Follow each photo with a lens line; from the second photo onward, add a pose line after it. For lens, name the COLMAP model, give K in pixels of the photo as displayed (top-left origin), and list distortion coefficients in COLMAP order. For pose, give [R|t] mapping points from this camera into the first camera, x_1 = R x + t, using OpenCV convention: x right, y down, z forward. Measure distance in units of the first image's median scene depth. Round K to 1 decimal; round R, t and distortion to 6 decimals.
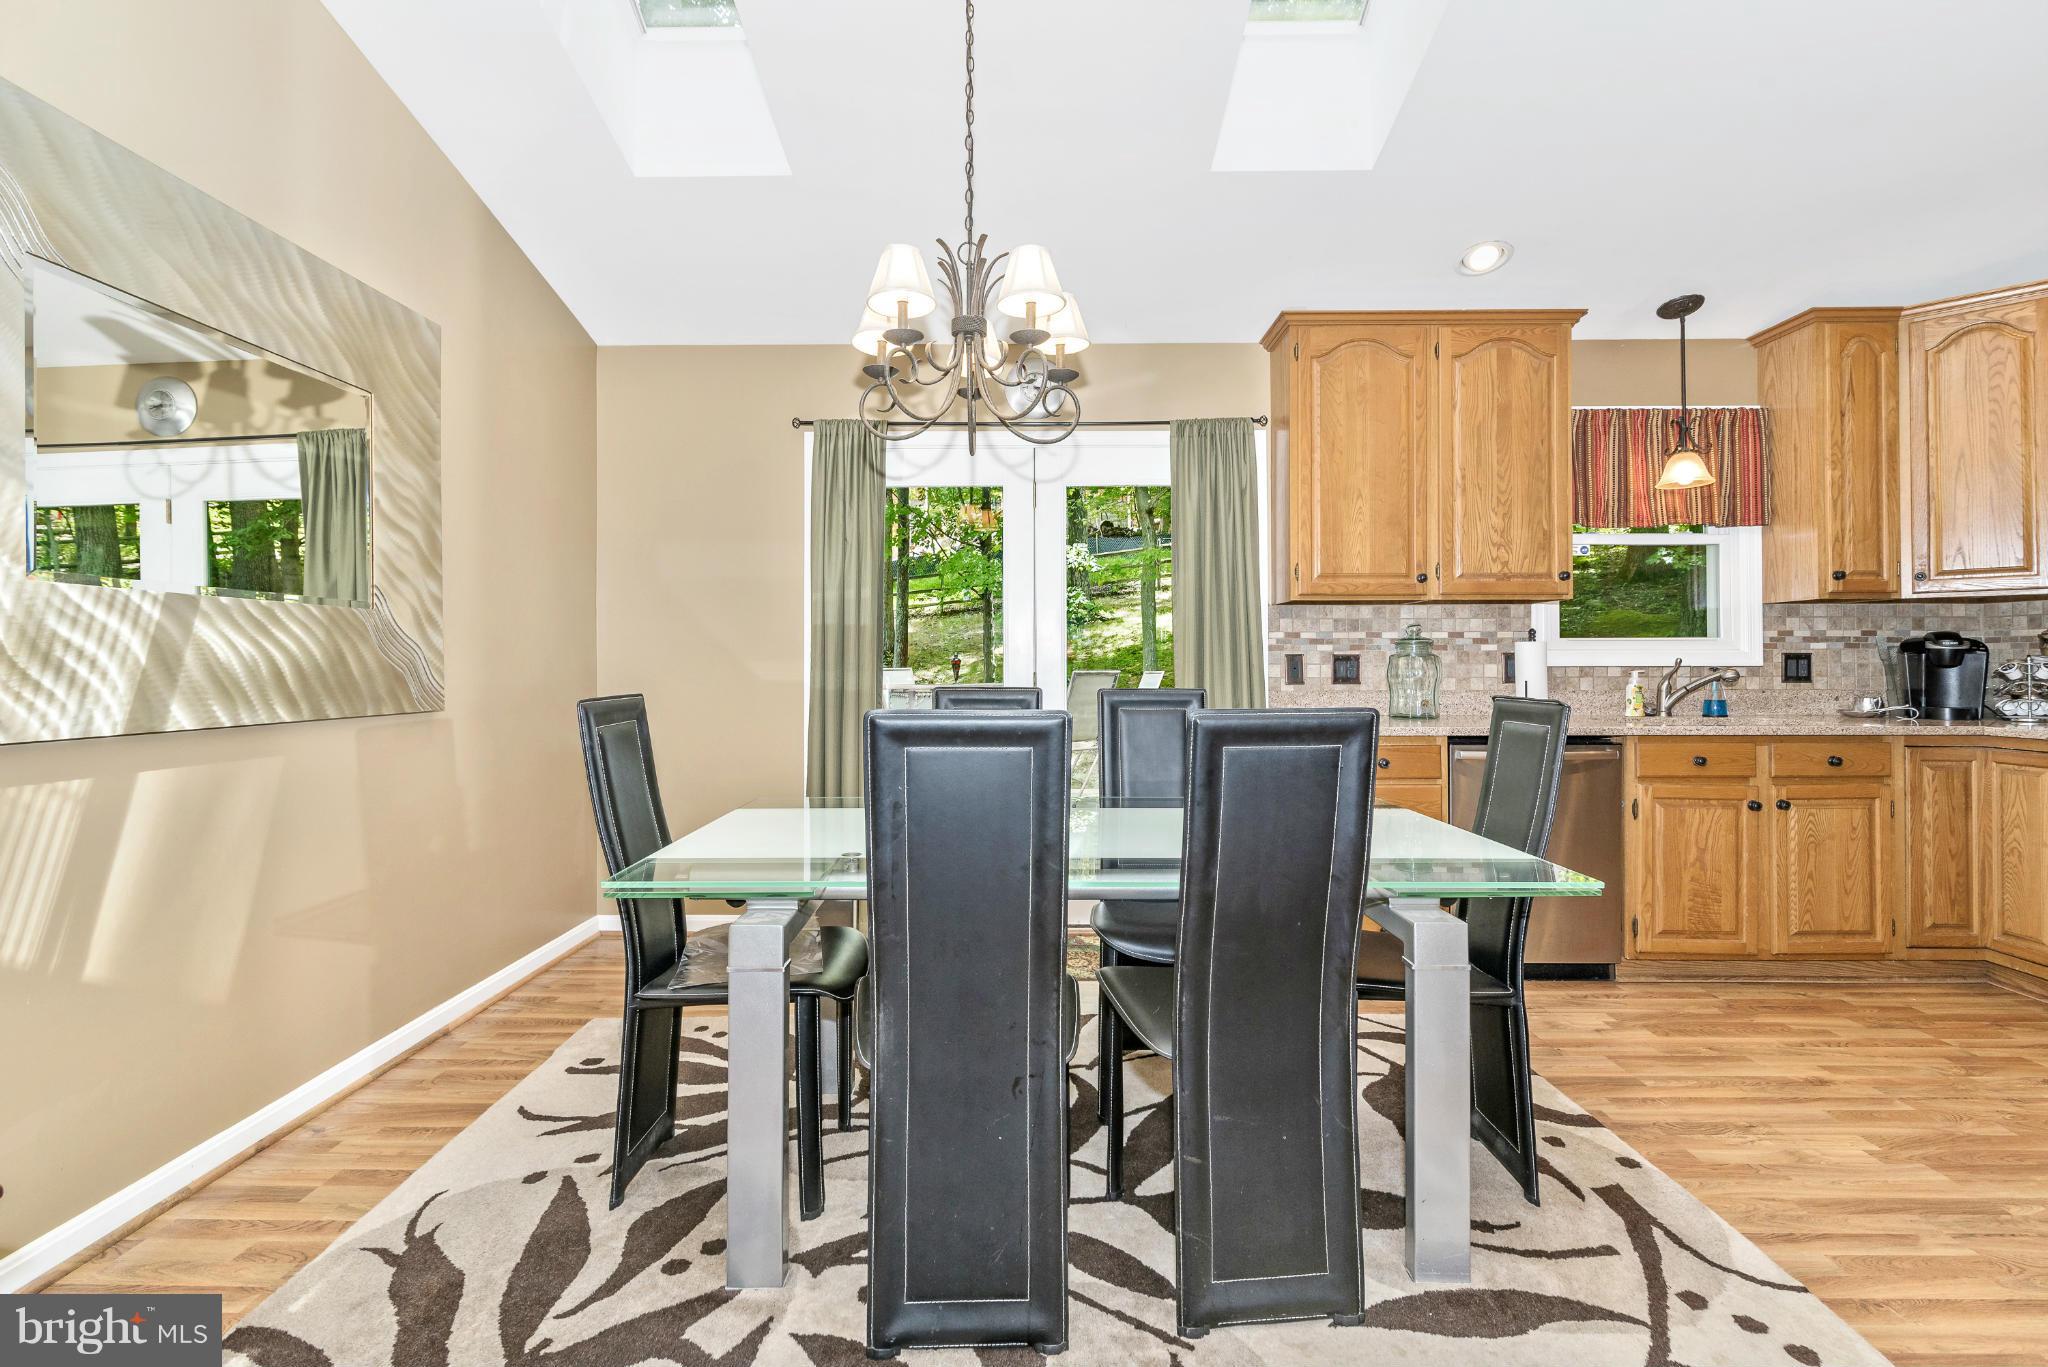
lens RADIAL K [[944.6, 0, 1016.1], [0, 944.6, 654.0], [0, 0, 1]] dist [-0.000533, -0.000323]
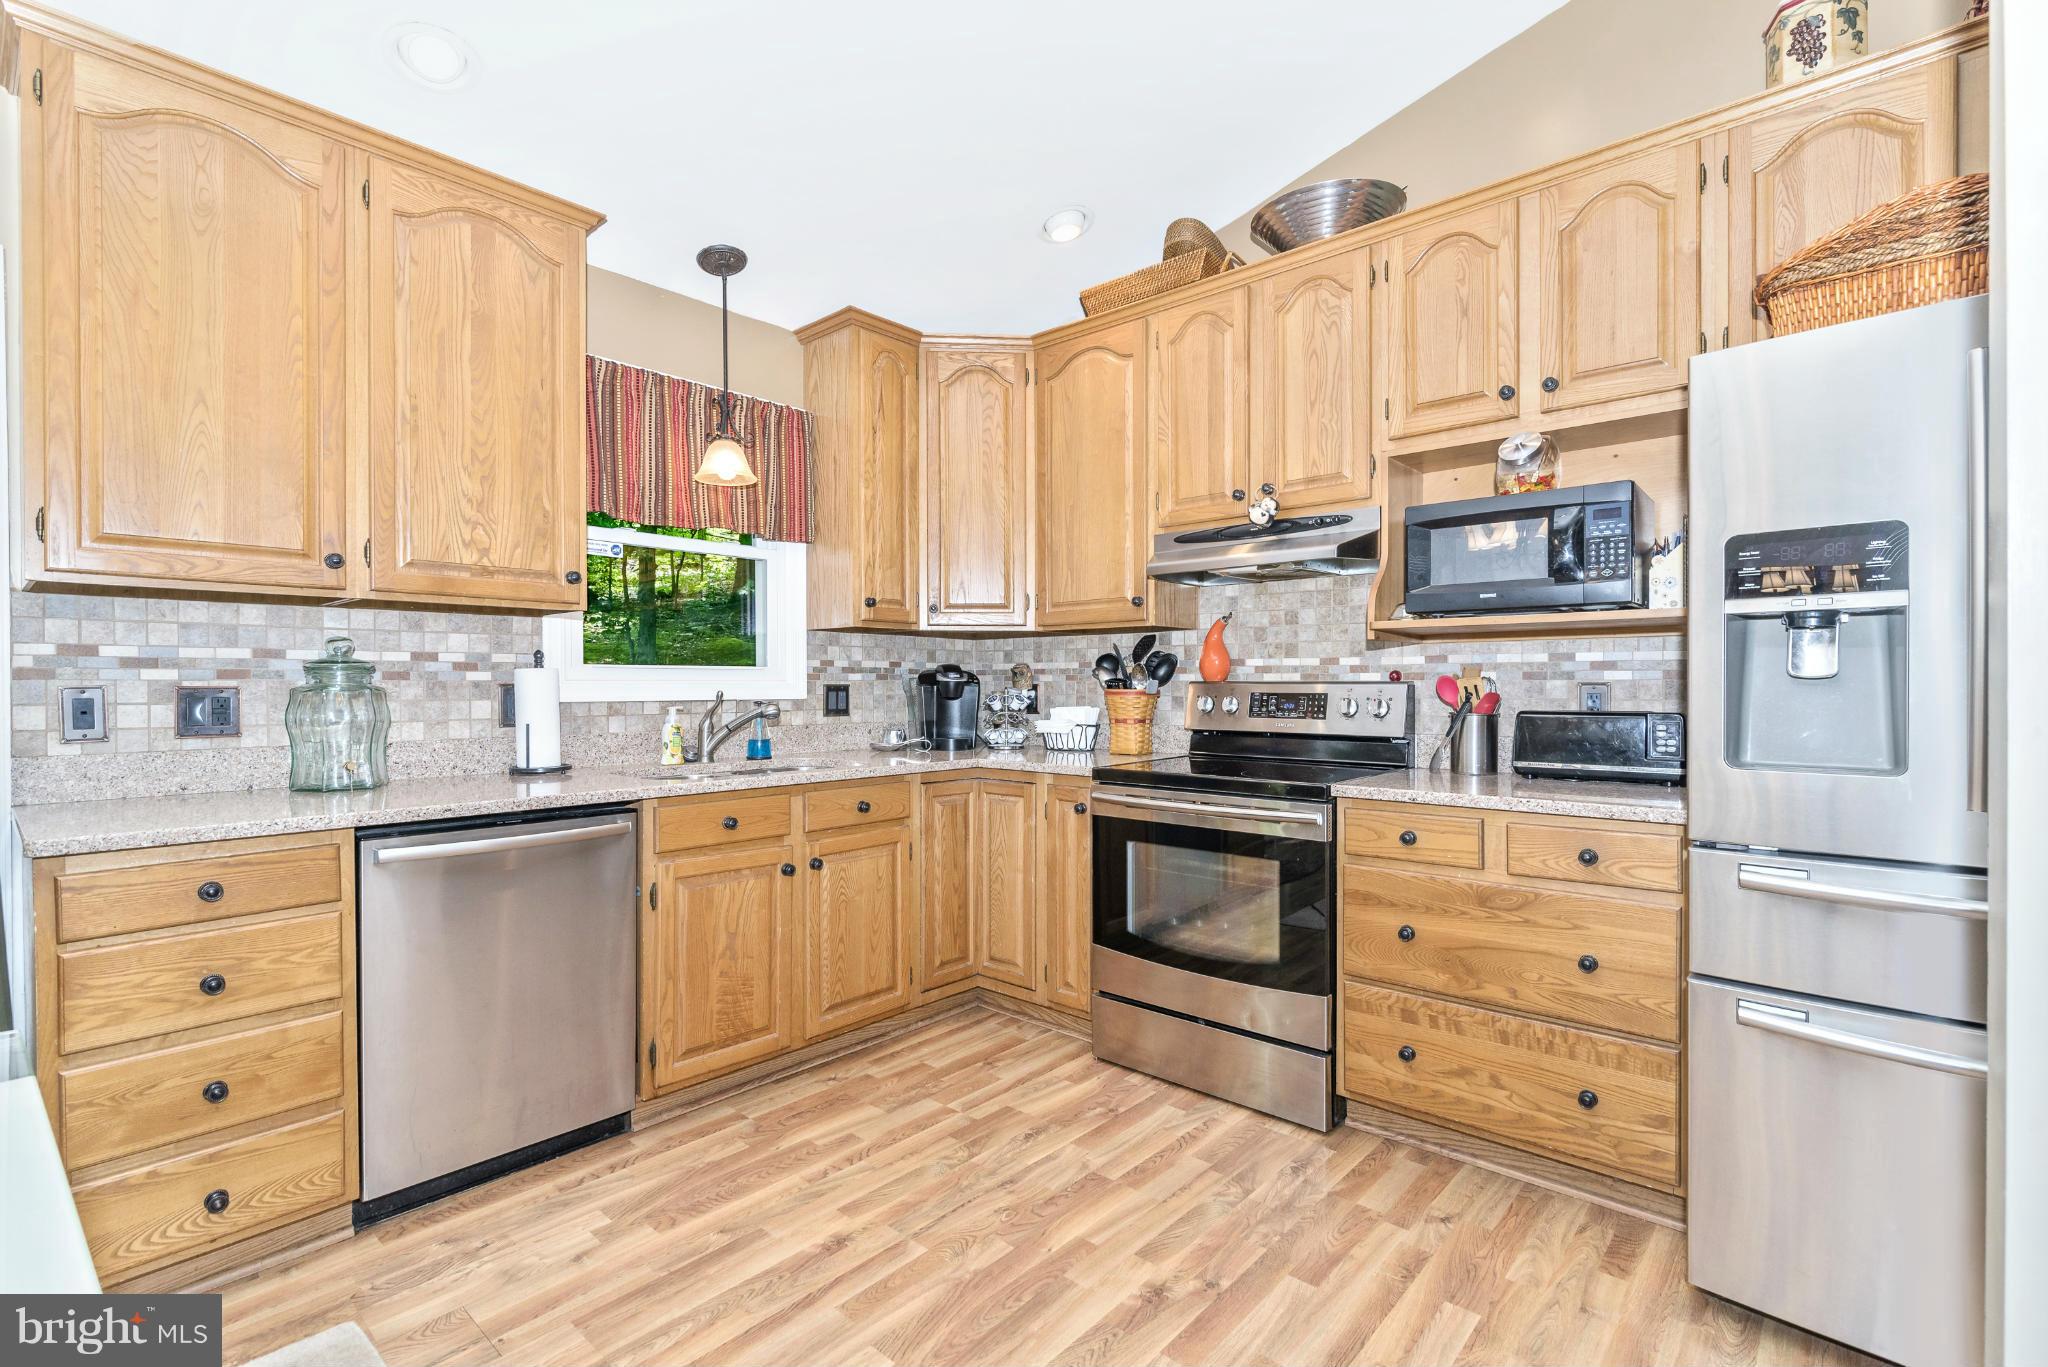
lens RADIAL K [[945.7, 0, 1020.7], [0, 945.7, 688.0], [0, 0, 1]] dist [-0.001038, 0.000034]
pose [[0.653676, -0.001962, 0.756772, 0.258709], [-0.006496, 0.999945, 0.008203, -0.007026], [-0.756747, -0.010278, 0.653627, 0.272824]]
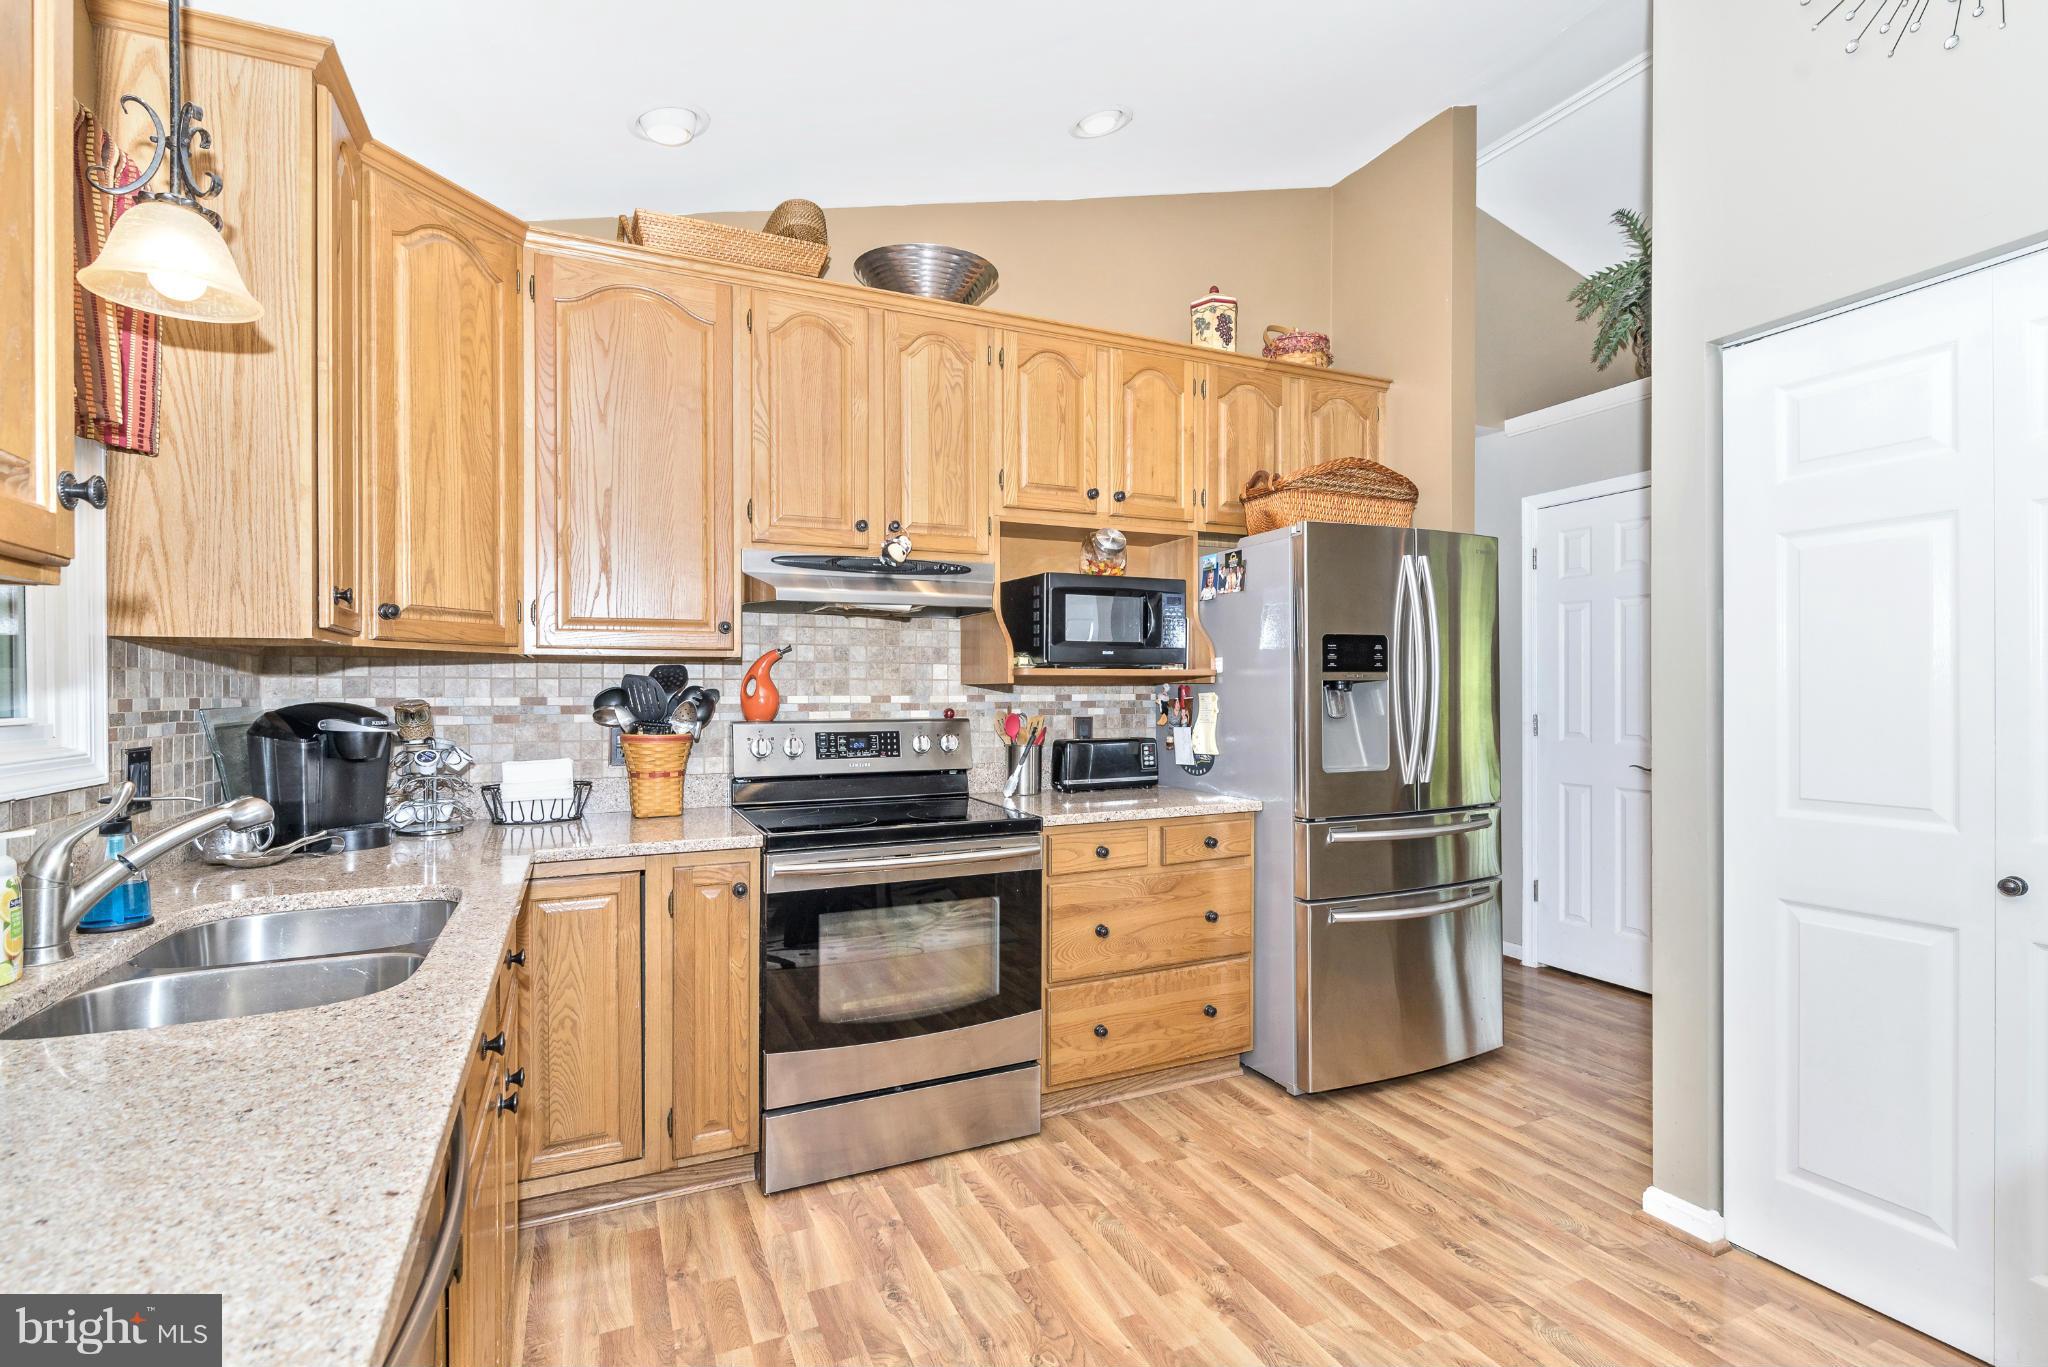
lens RADIAL K [[940.6, 0, 1028.5], [0, 940.6, 694.5], [0, 0, 1]] dist [0.001033, 0.000114]
pose [[-0.438818, 0.000474, 0.898576, 0.249486], [-0.001509, 0.999998, -0.001265, -0.029633], [-0.898574, -0.001911, -0.438817, 0.883672]]
